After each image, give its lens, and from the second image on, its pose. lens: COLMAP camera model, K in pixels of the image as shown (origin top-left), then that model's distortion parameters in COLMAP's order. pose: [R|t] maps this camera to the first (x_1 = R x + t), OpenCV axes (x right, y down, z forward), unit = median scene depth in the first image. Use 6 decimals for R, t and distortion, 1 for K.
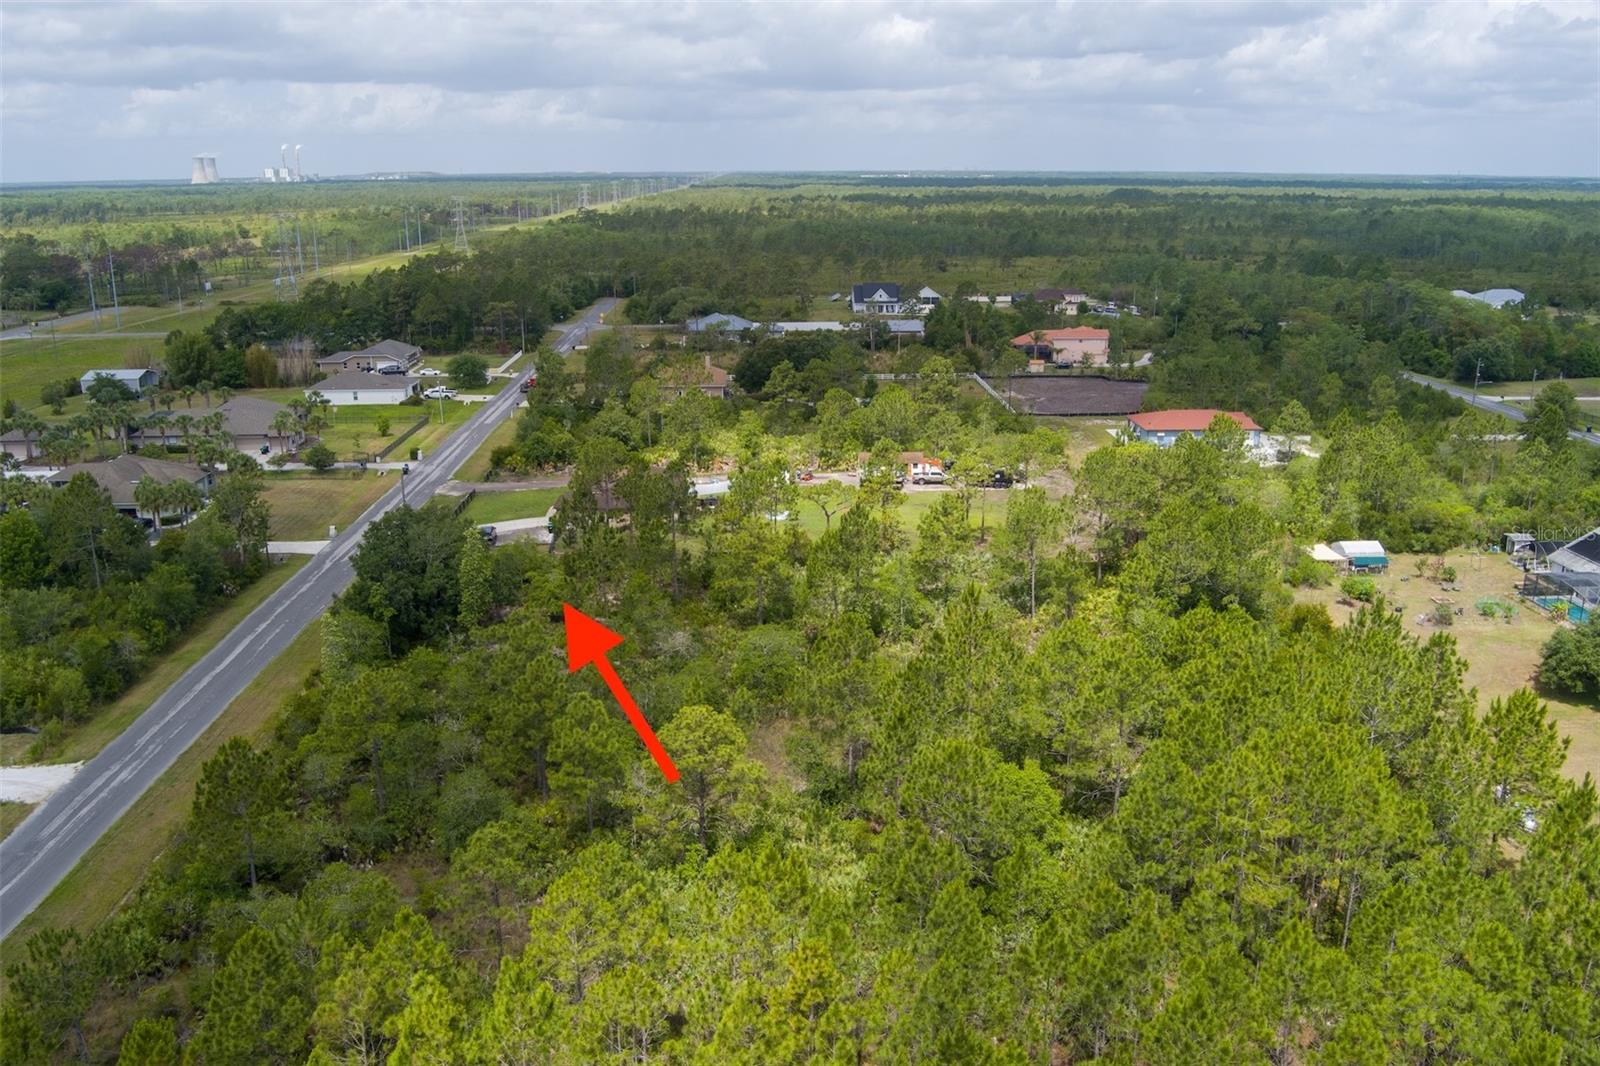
lens RADIAL K [[1294.6, 0, 800.7], [0, 1294.6, 526.8], [0, 0, 1]] dist [-0.074419, 0.022388]
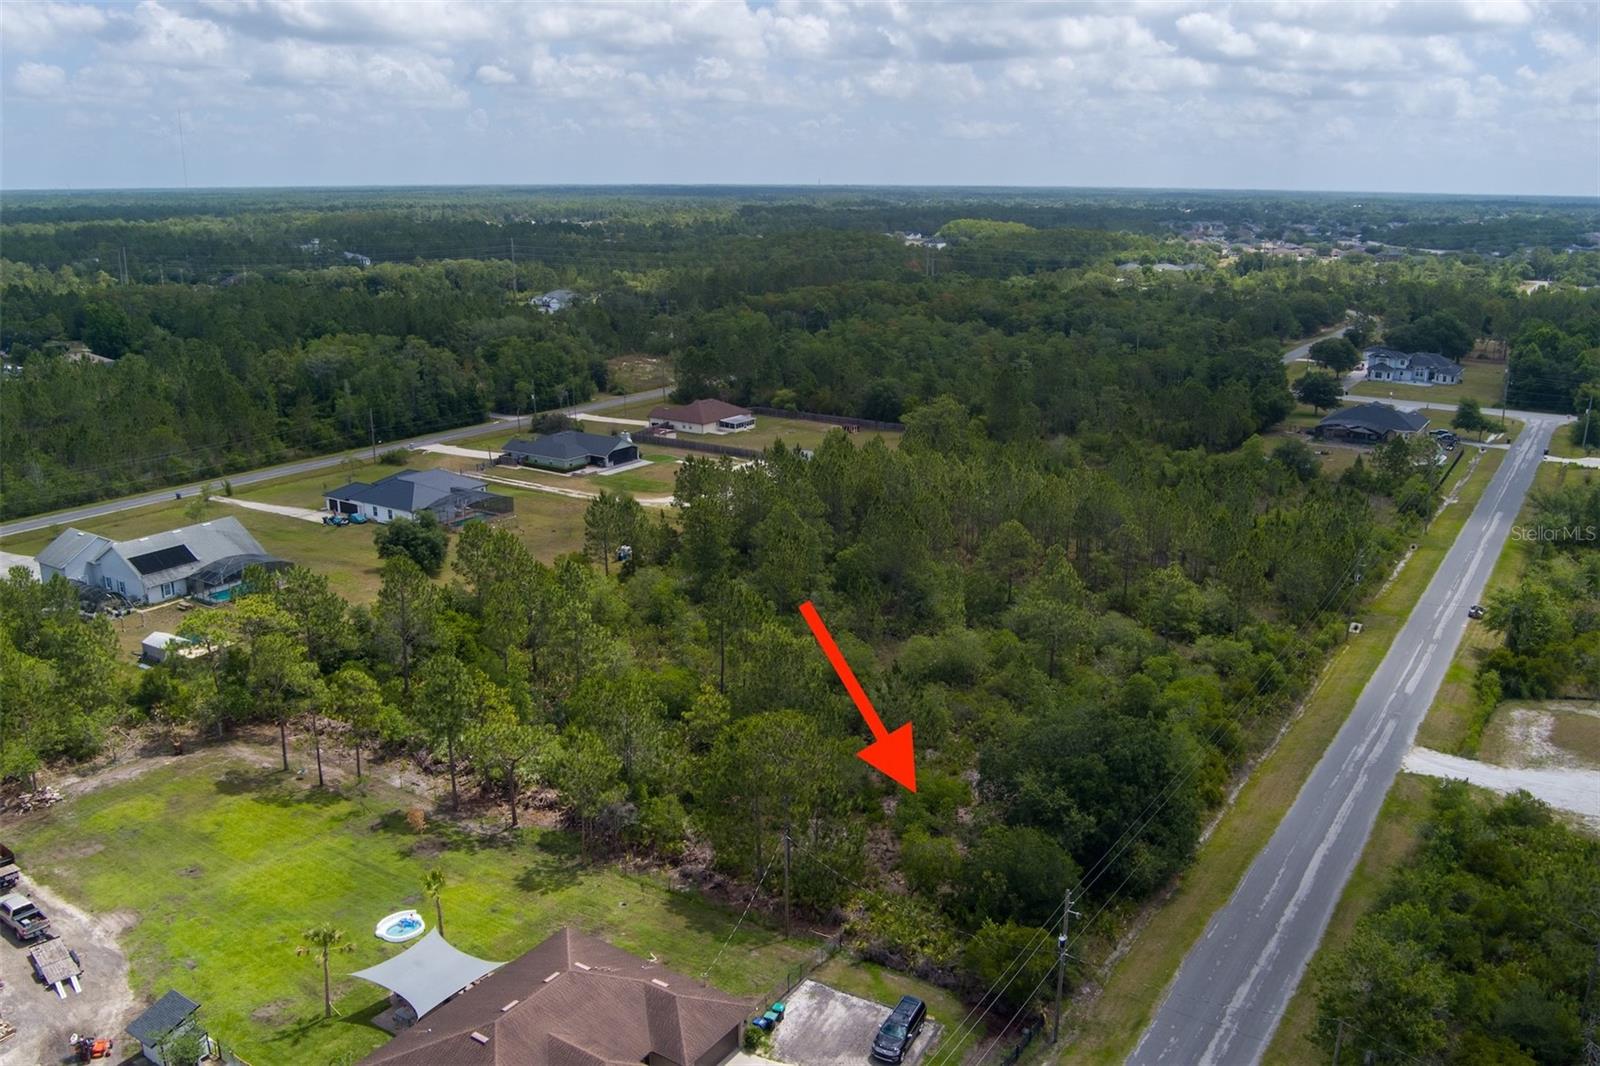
lens RADIAL K [[1294.6, 0, 790.7], [0, 1294.6, 532.9], [0, 0, 1]] dist [-0.074419, 0.022388]
pose [[-0.808513, -0.154418, 0.567857, -0.376932], [0.158838, 0.871881, 0.463244, -0.330614], [-0.566637, 0.464736, -0.680399, 1.028632]]
